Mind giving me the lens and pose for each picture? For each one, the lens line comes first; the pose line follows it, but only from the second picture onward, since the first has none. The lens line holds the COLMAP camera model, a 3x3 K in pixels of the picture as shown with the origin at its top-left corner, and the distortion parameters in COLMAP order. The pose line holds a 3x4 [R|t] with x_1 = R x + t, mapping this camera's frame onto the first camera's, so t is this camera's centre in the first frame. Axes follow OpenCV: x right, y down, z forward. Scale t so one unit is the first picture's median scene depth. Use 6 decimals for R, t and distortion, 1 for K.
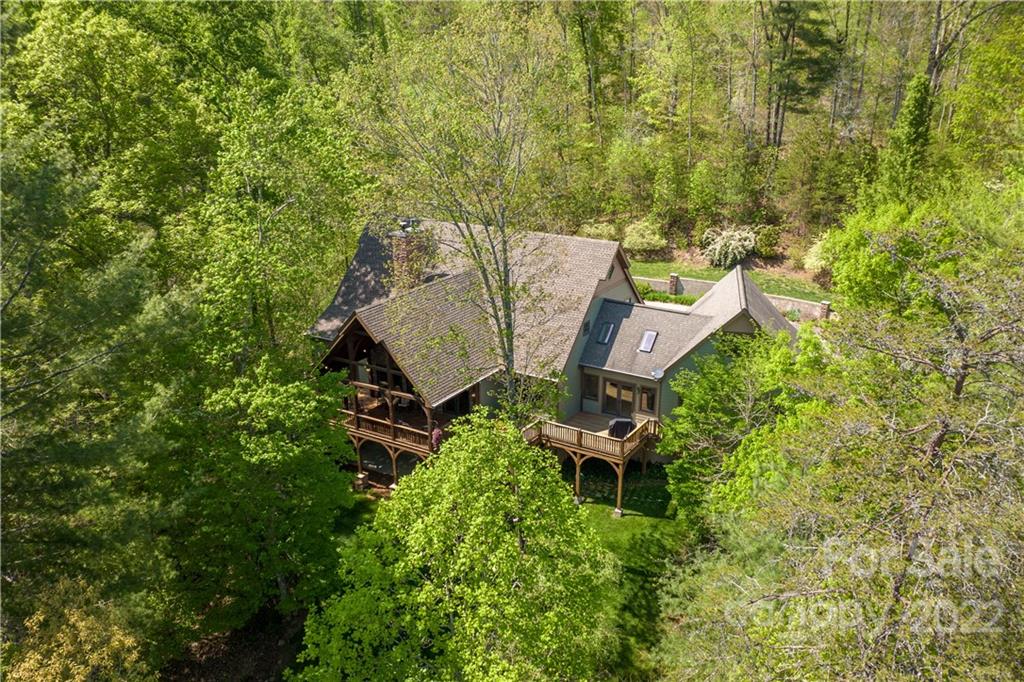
lens RADIAL K [[799.2, 0, 512.1], [0, 799.2, 428.8], [0, 0, 1]] dist [-0.038677, 0.001267]
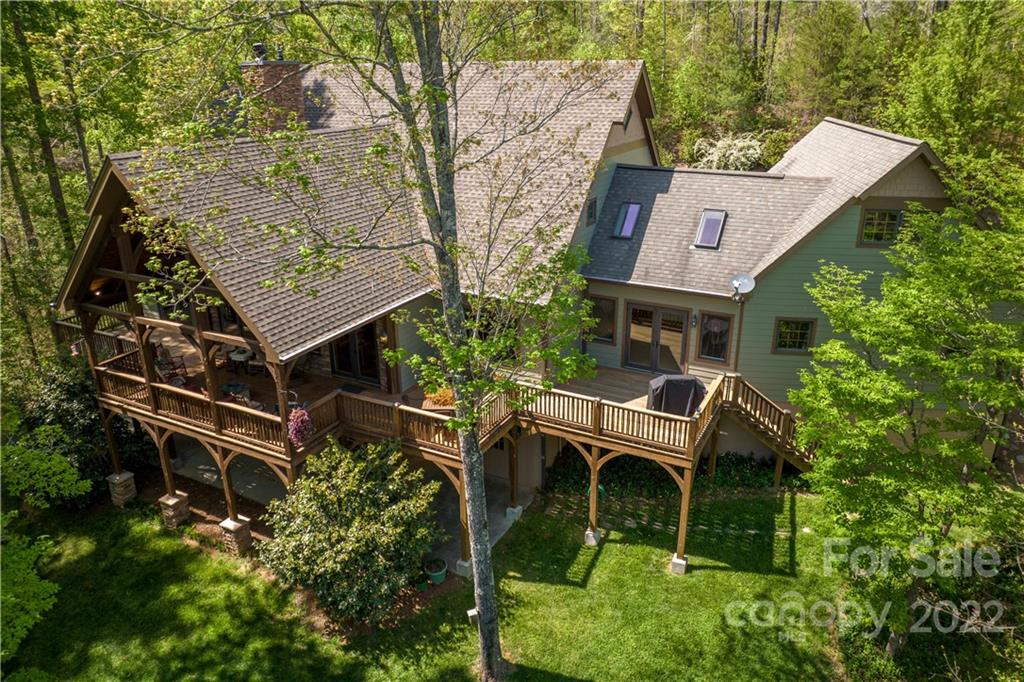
lens RADIAL K [[681.6, 0, 512.0], [0, 681.6, 341.0], [0, 0, 1]] dist [-0.027751, 0.000314]
pose [[0.997145, -0.027840, 0.070185, 0.003335], [0.032745, 0.997028, -0.069731, -0.006987], [-0.068035, 0.071830, 0.995094, 0.545760]]
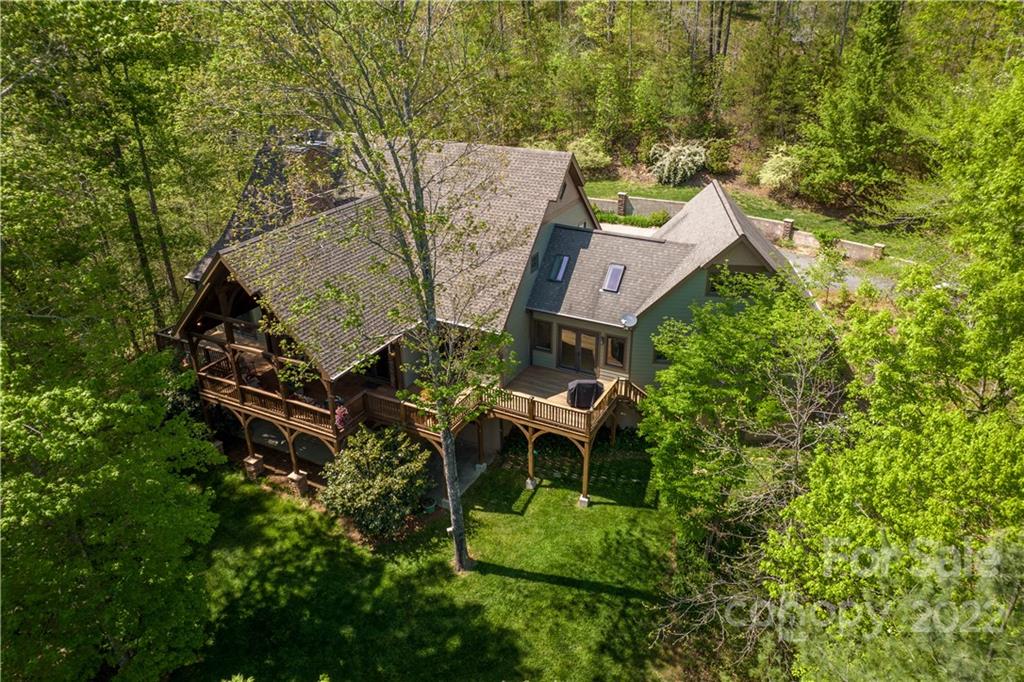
lens RADIAL K [[681.6, 0, 512.0], [0, 681.6, 341.0], [0, 0, 1]] dist [-0.027751, 0.000314]
pose [[0.996953, -0.035151, 0.069630, 0.021142], [0.033974, 0.999260, 0.018018, -0.061508], [-0.070212, -0.015597, 0.997410, 0.328120]]
